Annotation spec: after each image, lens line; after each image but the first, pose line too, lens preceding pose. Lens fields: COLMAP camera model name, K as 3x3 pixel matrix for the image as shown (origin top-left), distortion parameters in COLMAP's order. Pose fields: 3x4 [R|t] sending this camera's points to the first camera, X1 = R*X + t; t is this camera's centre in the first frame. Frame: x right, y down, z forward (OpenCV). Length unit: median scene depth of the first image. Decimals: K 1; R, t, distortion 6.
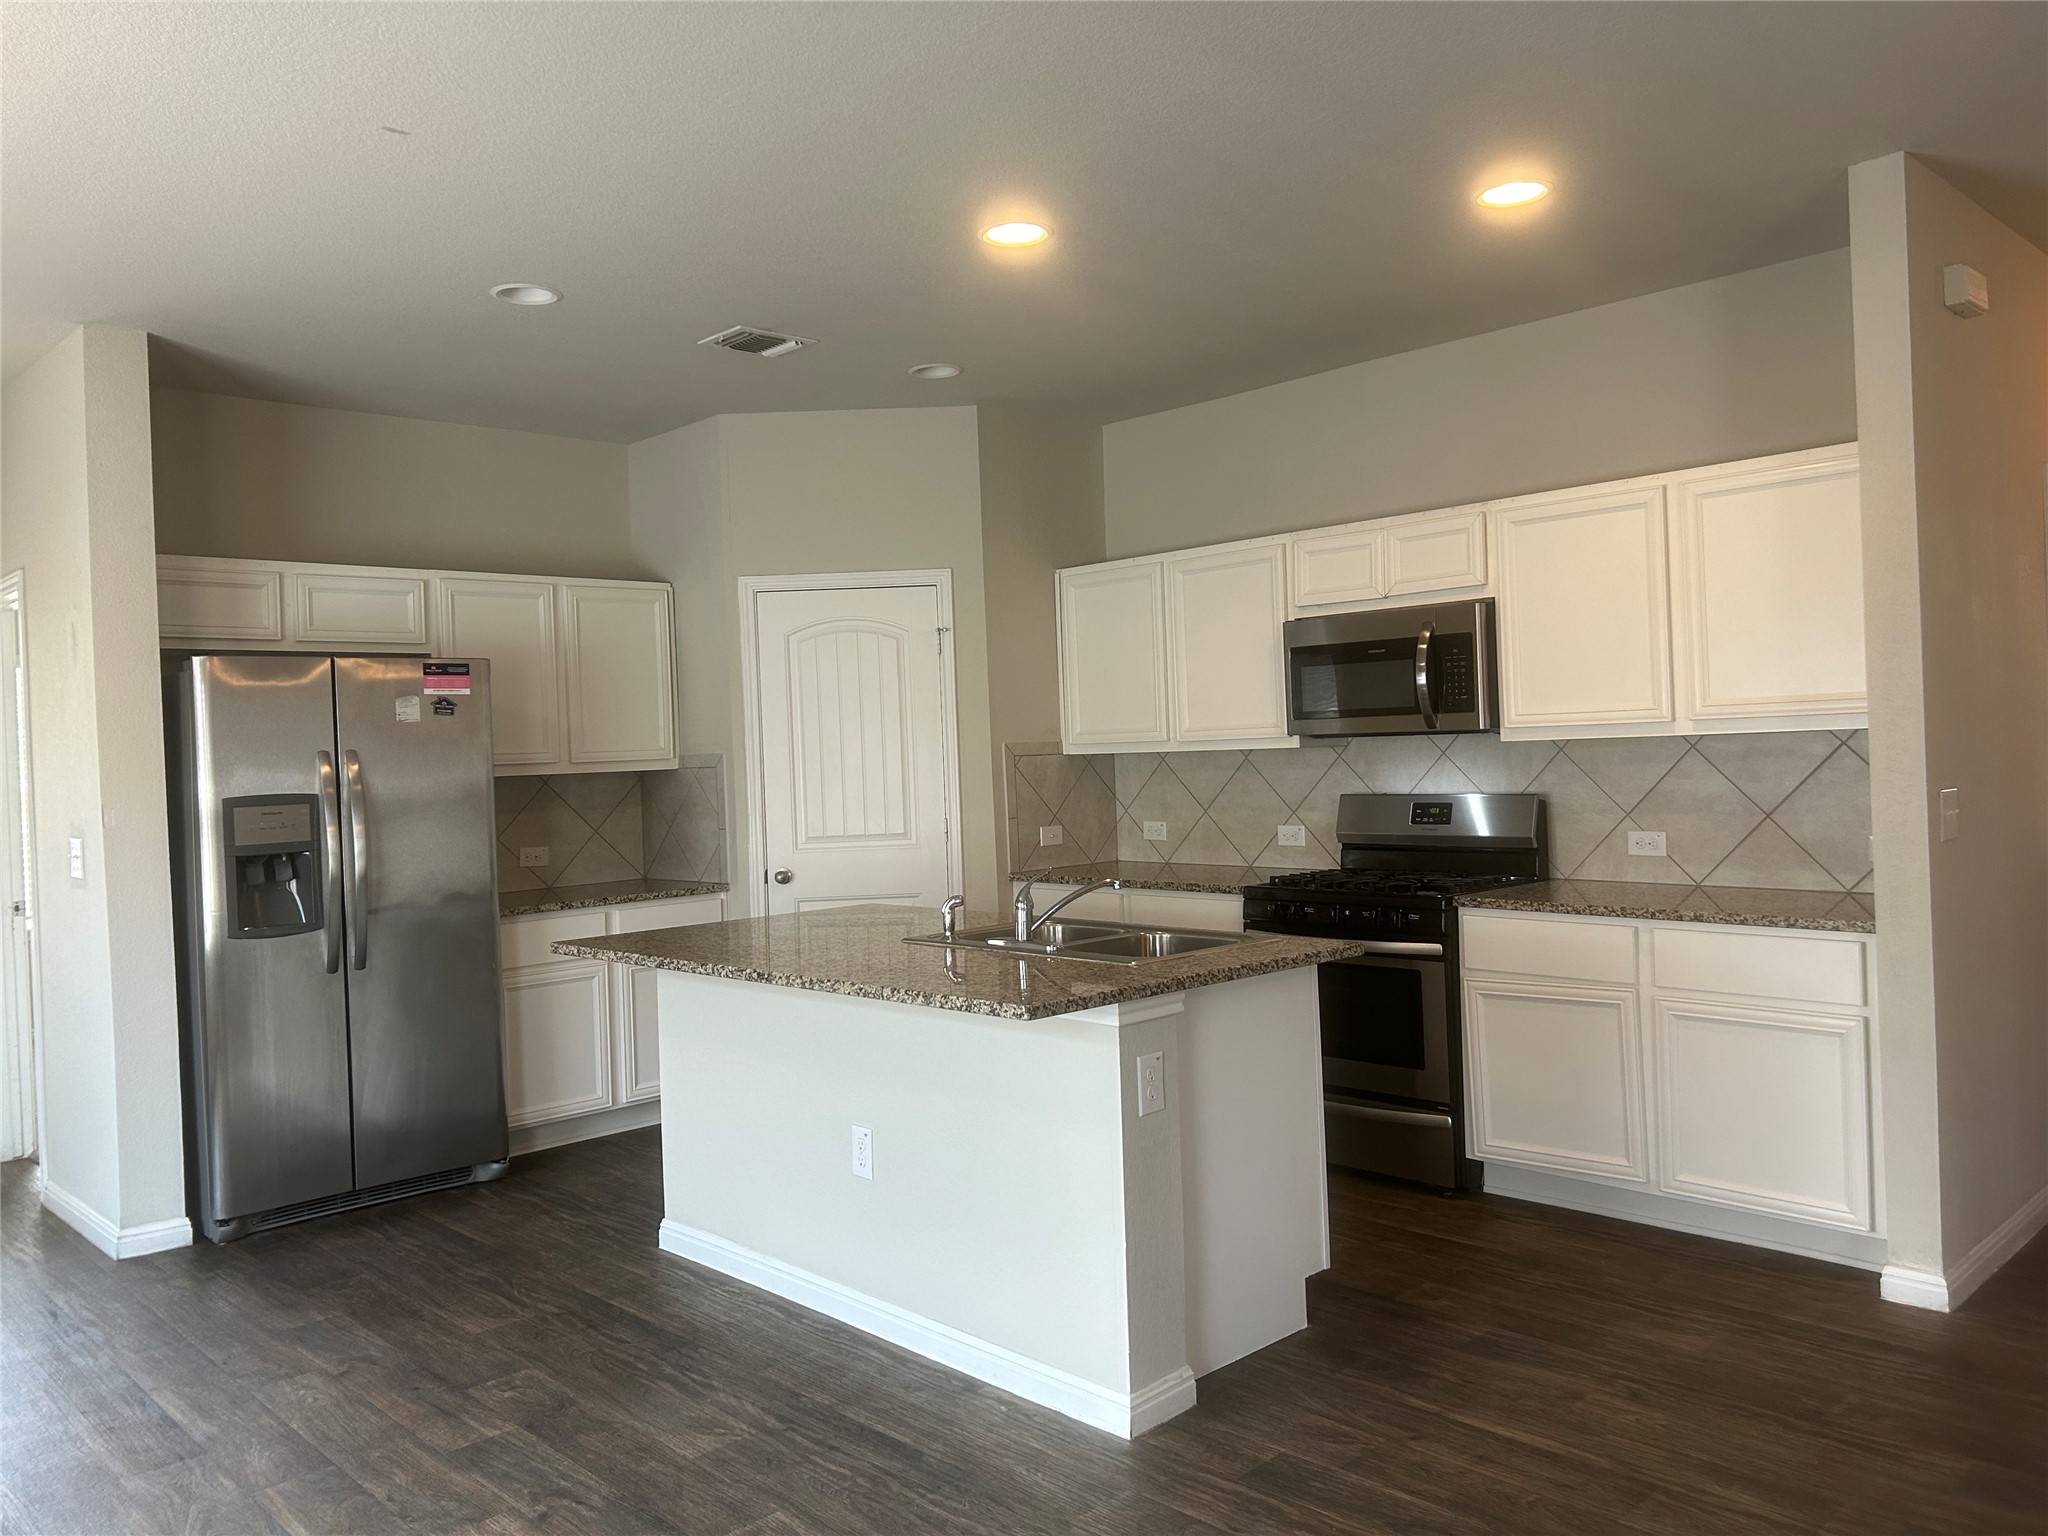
lens RADIAL K [[1527.7, 0, 1013.0], [0, 1527.7, 733.3], [0, 0, 1]] dist [0.037116, -0.031299]
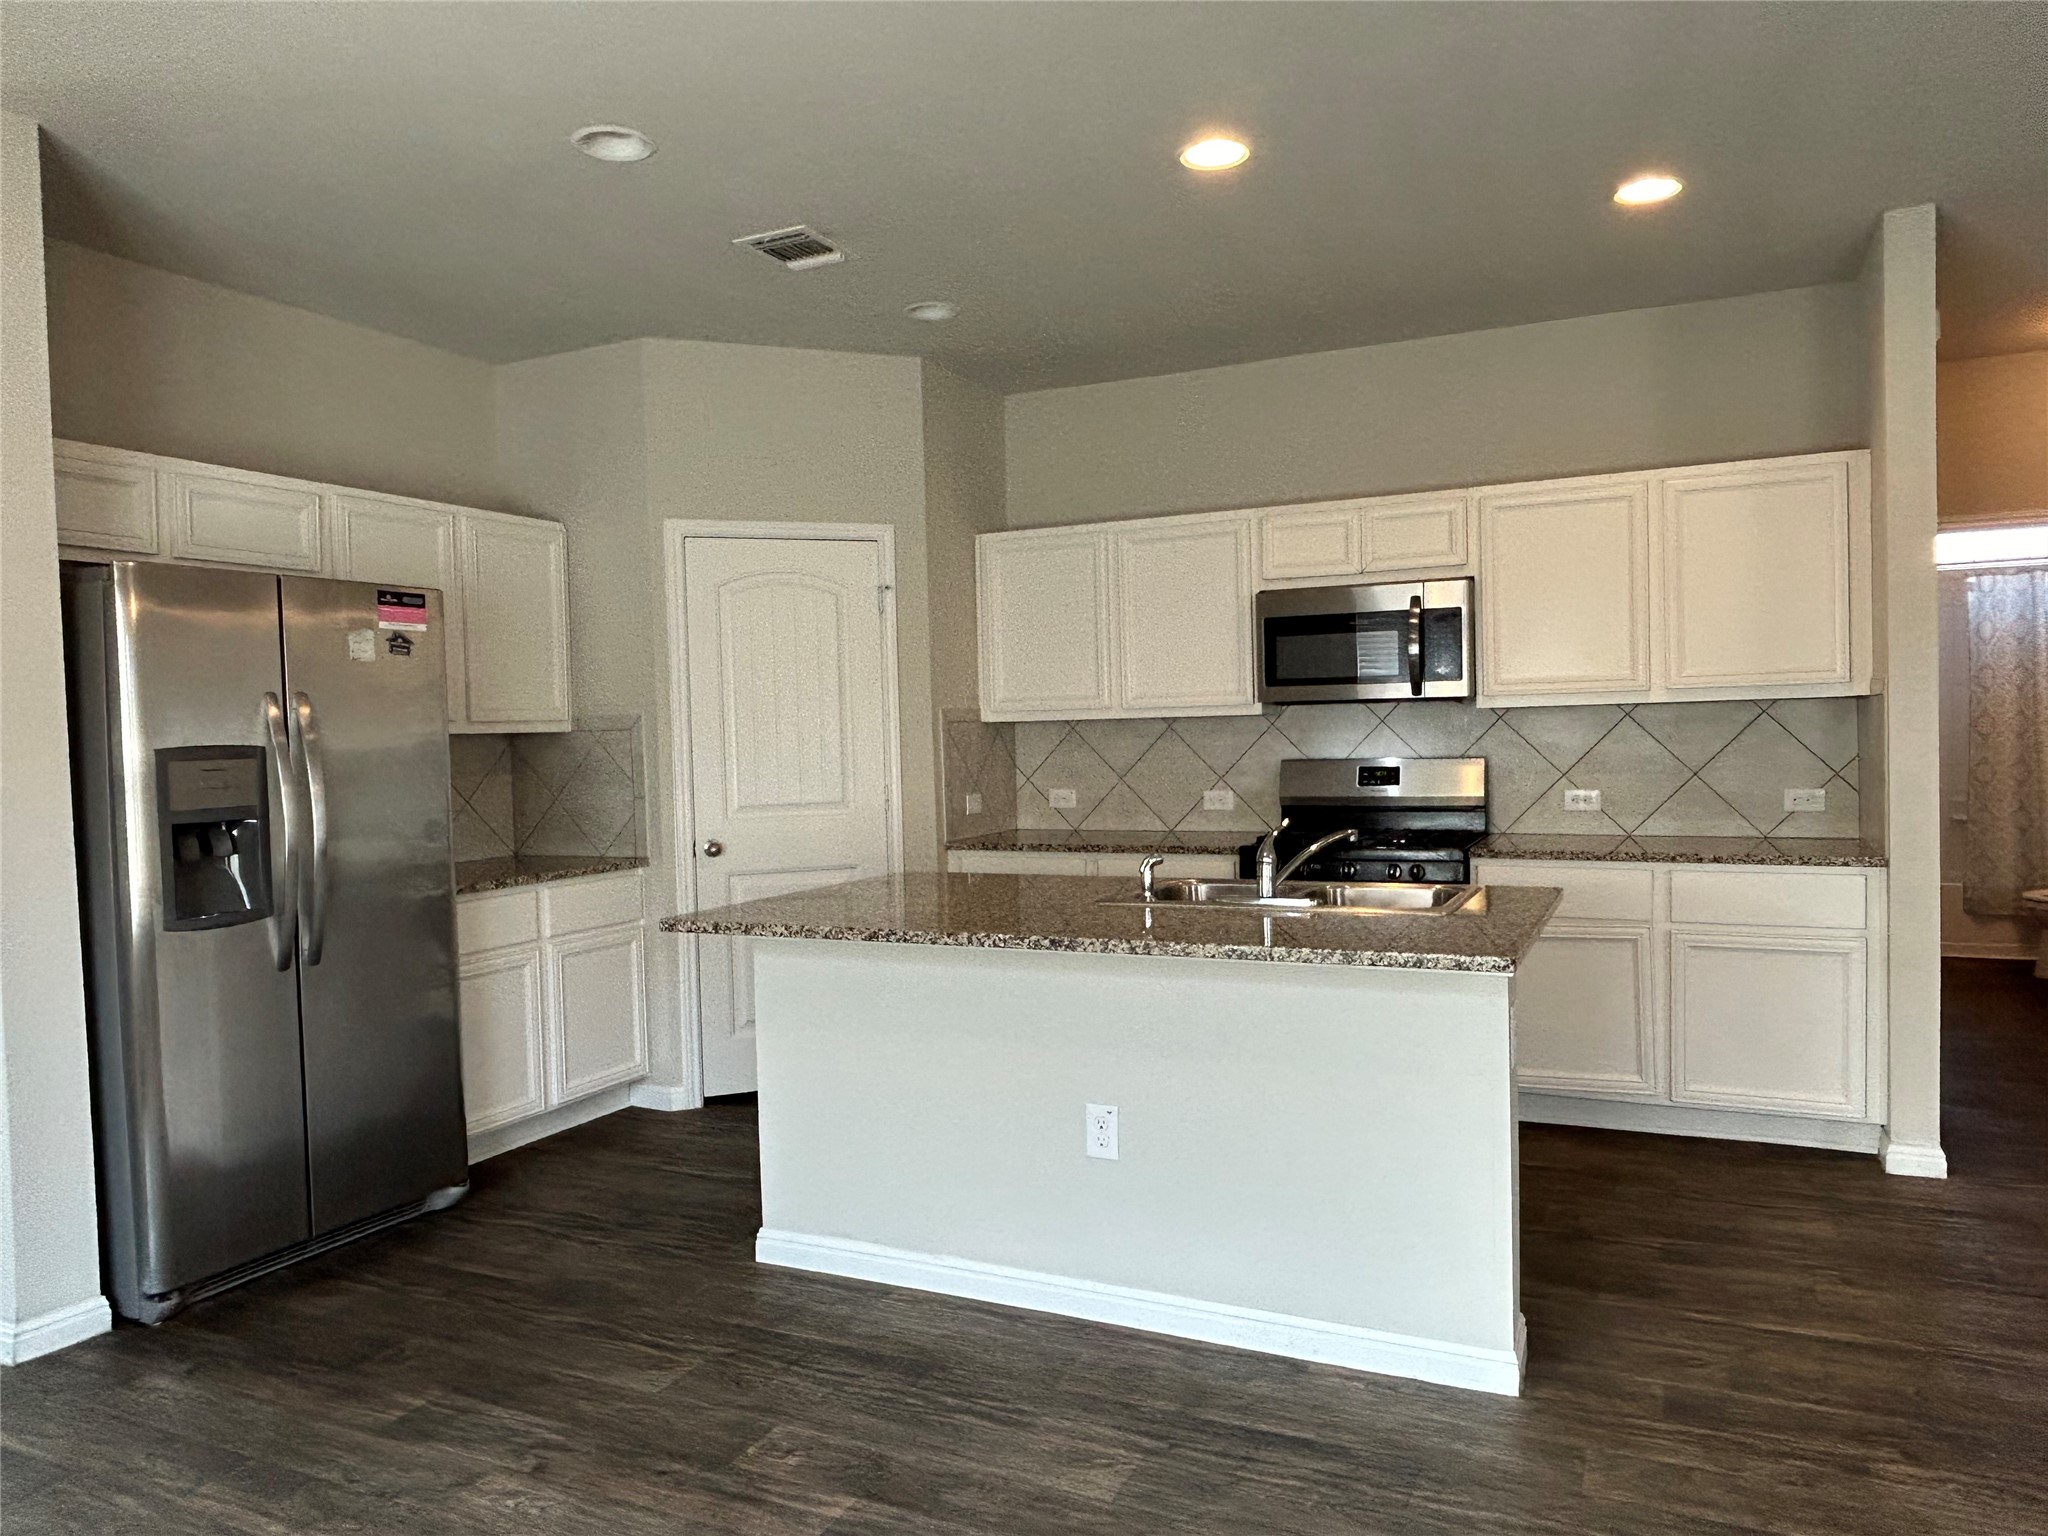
lens RADIAL K [[1378.5, 0, 1023.5], [0, 1378.5, 759.4], [0, 0, 1]] dist [-0.001108, -0.001891]
pose [[0.933691, 0.004953, 0.358044, -0.355382], [-0.012187, 0.999765, 0.017951, 0.029858], [-0.357871, -0.021124, 0.933532, 0.205740]]
